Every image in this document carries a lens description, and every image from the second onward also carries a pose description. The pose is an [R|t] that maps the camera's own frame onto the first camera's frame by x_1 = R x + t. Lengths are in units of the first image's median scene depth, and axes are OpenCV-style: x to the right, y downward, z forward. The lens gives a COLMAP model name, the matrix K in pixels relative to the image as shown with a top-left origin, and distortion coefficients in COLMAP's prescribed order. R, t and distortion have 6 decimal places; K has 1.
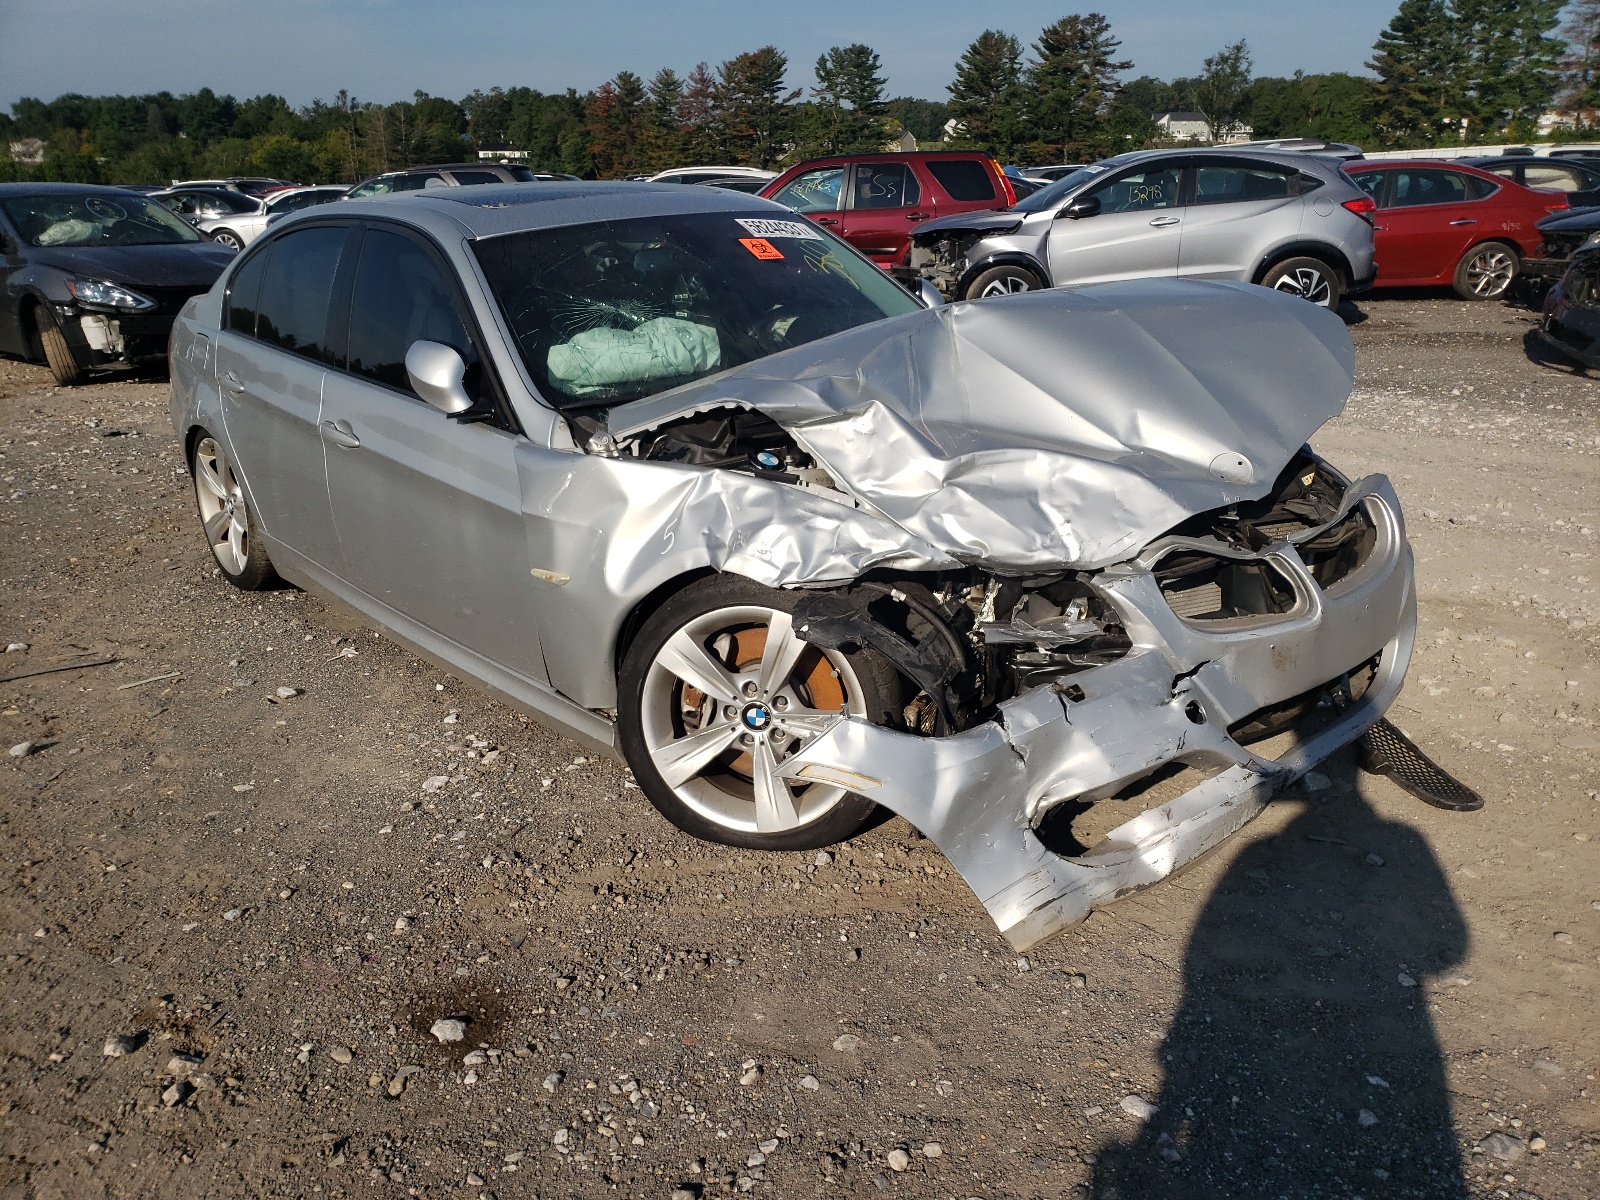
lens RADIAL K [[1218.6, 0, 813.5], [0, 1218.6, 590.5], [0, 0, 1]] dist [0.050097, -0.049522]
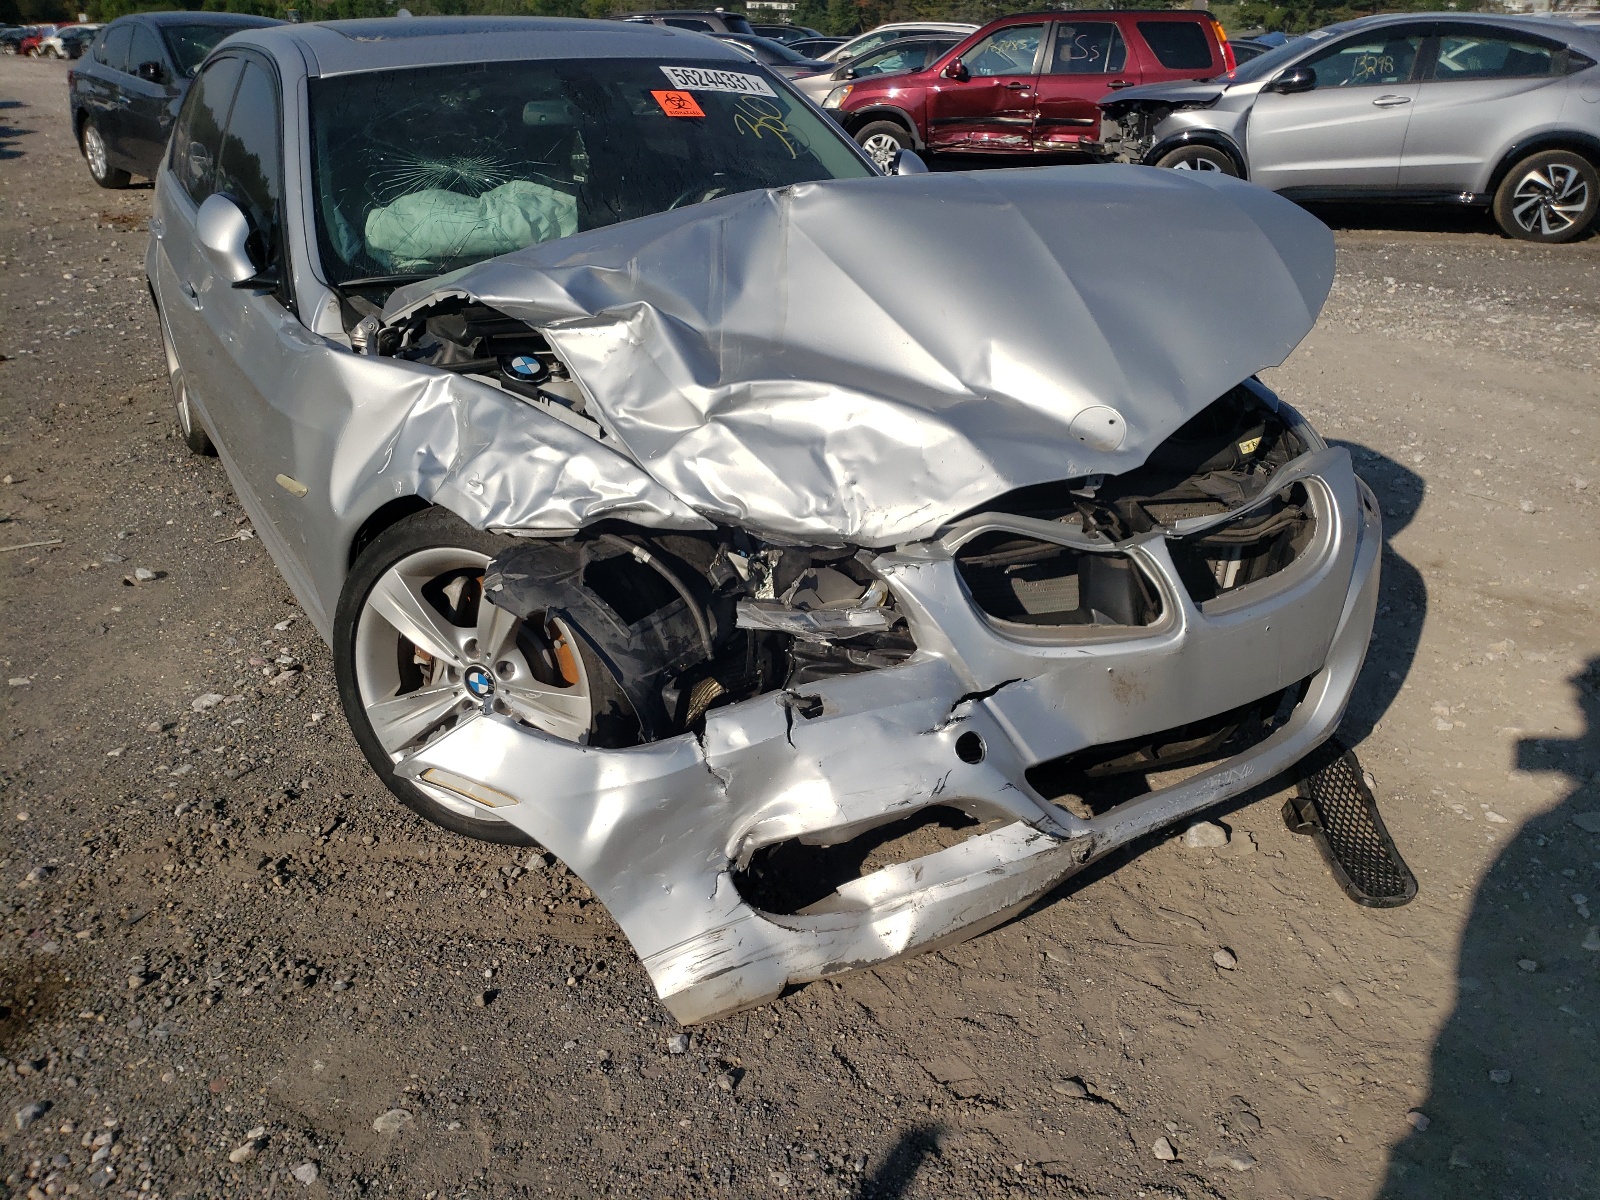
lens RADIAL K [[1218.6, 0, 861.4], [0, 1218.6, 587.3], [0, 0, 1]] dist [0.050097, -0.049522]
pose [[0.982359, 0.104312, -0.155206, 0.328648], [-0.089104, 0.990793, 0.101926, -0.066963], [0.164409, -0.086299, 0.982610, 0.232304]]
